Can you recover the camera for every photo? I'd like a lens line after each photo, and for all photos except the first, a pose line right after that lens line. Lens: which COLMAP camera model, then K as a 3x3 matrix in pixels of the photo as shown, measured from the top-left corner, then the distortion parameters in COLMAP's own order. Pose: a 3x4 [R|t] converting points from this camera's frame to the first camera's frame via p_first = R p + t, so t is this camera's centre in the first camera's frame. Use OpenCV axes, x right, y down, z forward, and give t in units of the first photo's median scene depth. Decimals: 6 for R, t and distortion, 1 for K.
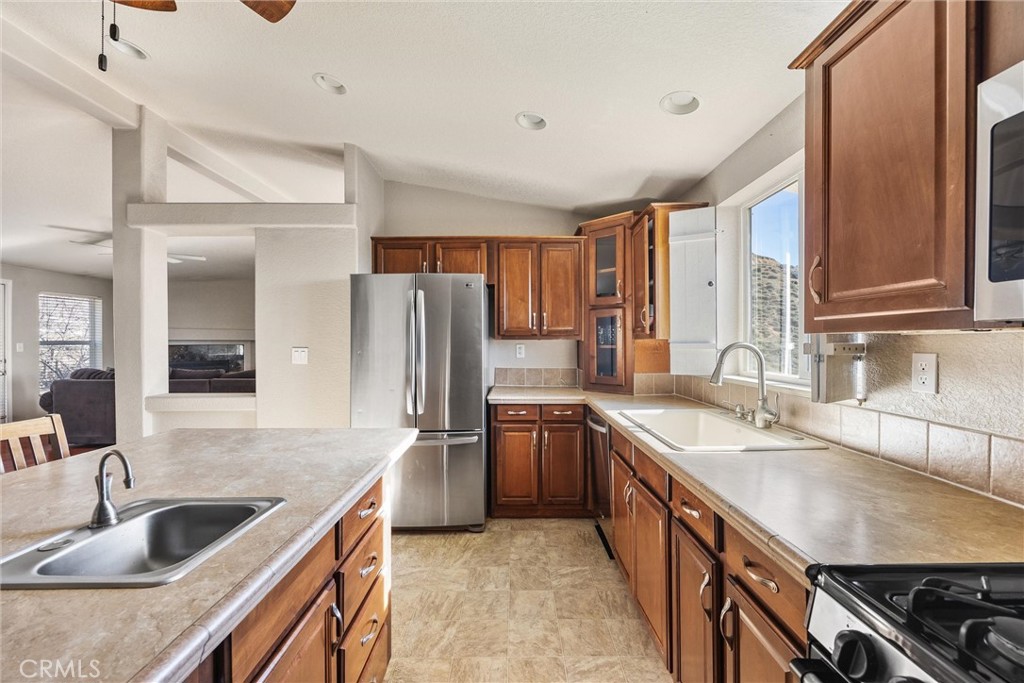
lens RADIAL K [[410.2, 0, 516.8], [0, 410.2, 344.3], [0, 0, 1]] dist [-0.002648, -0.000592]
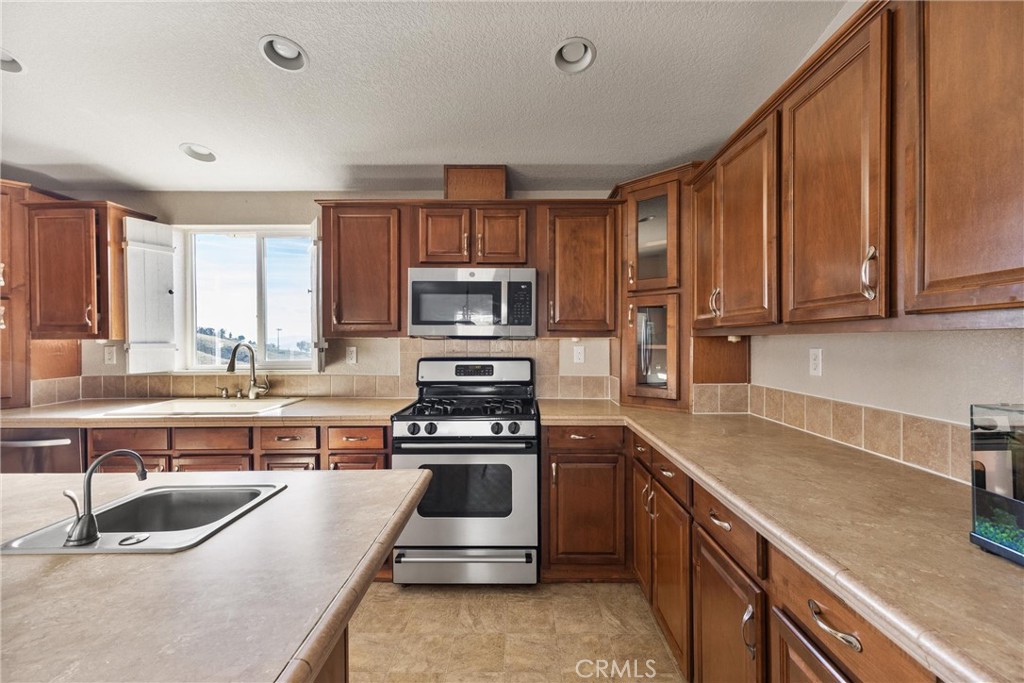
lens RADIAL K [[431.0, 0, 515.2], [0, 431.0, 344.7], [0, 0, 1]] dist [0.008450, -0.003179]
pose [[0.015706, -0.007052, 0.999852, -0.721879], [0.008154, 0.999943, 0.006924, 0.000883], [-0.999843, 0.008044, 0.015763, 0.010566]]
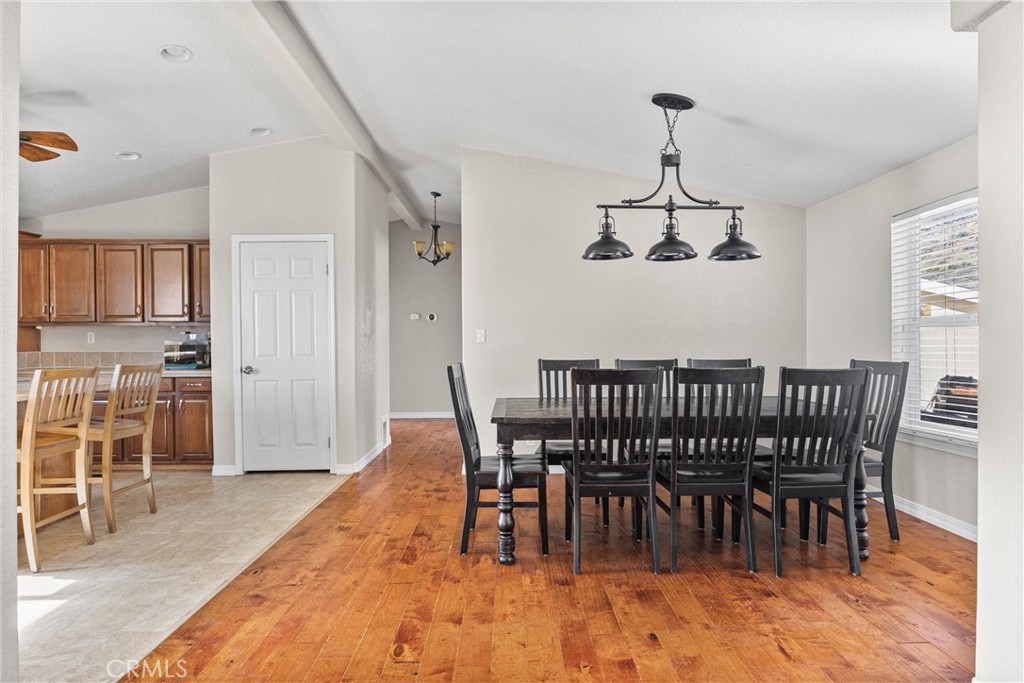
lens RADIAL K [[511.4, 0, 490.5], [0, 511.4, 333.2], [0, 0, 1]] dist [0.013821, -0.002310]
pose [[-0.999951, 0.005509, 0.008263, -1.665399], [0.005491, 0.999982, -0.002208, 0.035505], [-0.008275, -0.002163, -0.999963, 1.652984]]
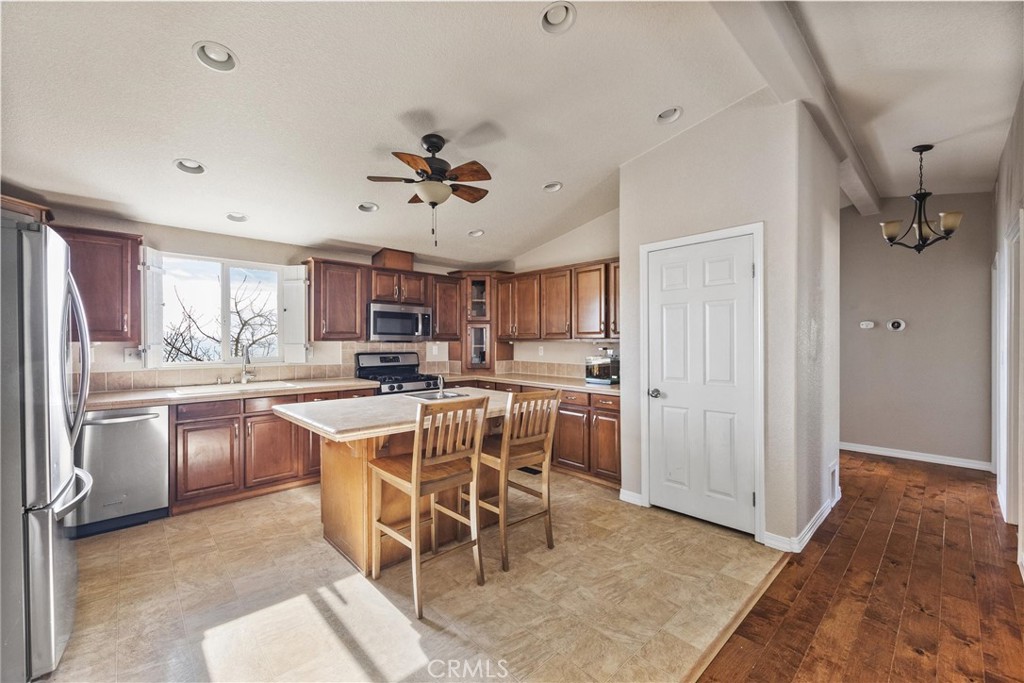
lens RADIAL K [[410.2, 0, 513.3], [0, 410.2, 347.5], [0, 0, 1]] dist [-0.002648, -0.000592]
pose [[-0.676348, -0.009184, 0.736525, -1.445587], [0.003917, 0.999863, 0.016065, -0.011241], [-0.736572, 0.013750, -0.676220, 1.054155]]
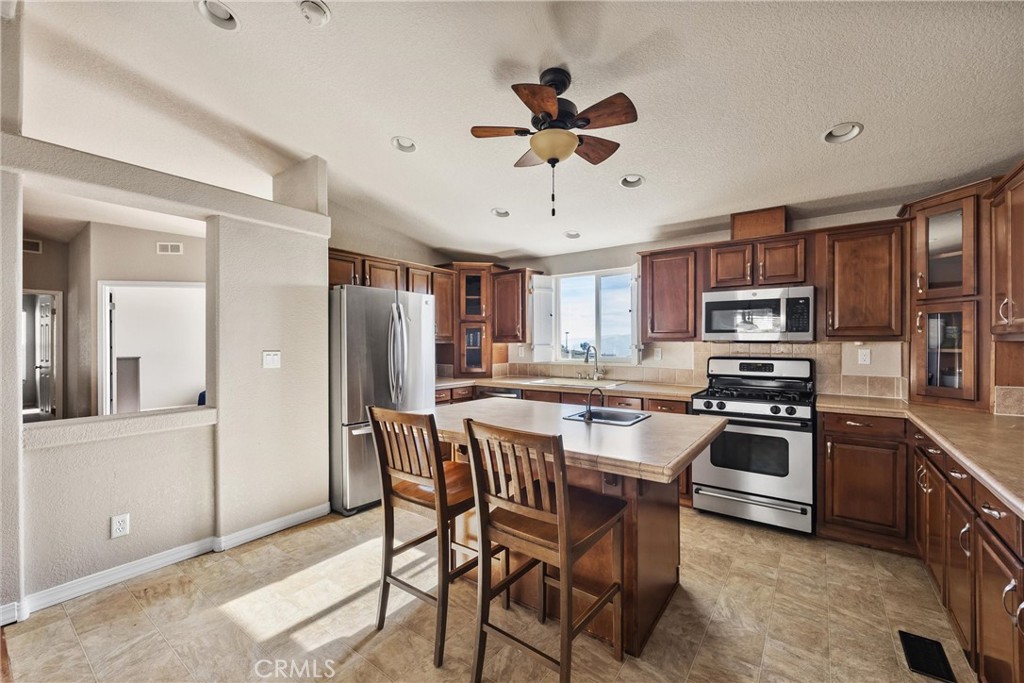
lens RADIAL K [[410.2, 0, 514.6], [0, 410.2, 343.7], [0, 0, 1]] dist [-0.002648, -0.000592]
pose [[0.599537, -0.000631, 0.800347, -1.195343], [0.005302, 0.999981, -0.003184, -0.004246], [-0.800330, 0.006153, 0.599529, -0.041633]]
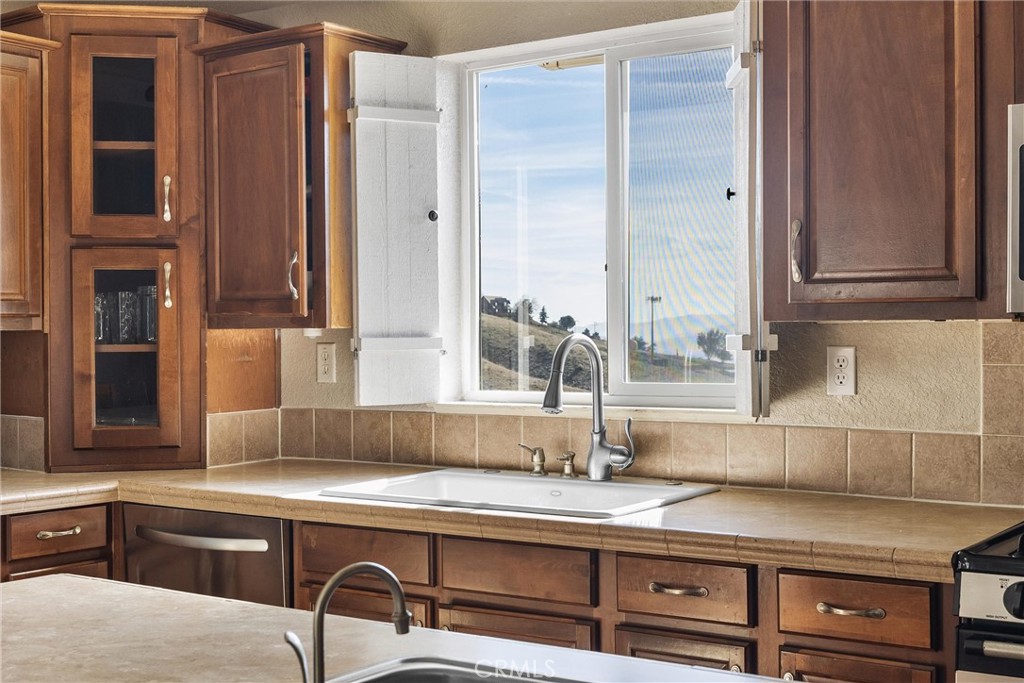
lens RADIAL K [[1337.9, 0, 518.7], [0, 1337.9, 341.4], [0, 0, 1]] dist [-0.013766, 0.000000]
pose [[0.577953, -0.006727, 0.816043, -0.761839], [0.008652, 0.999960, 0.002116, 0.000440], [-0.816025, 0.005837, 0.577988, -0.007146]]
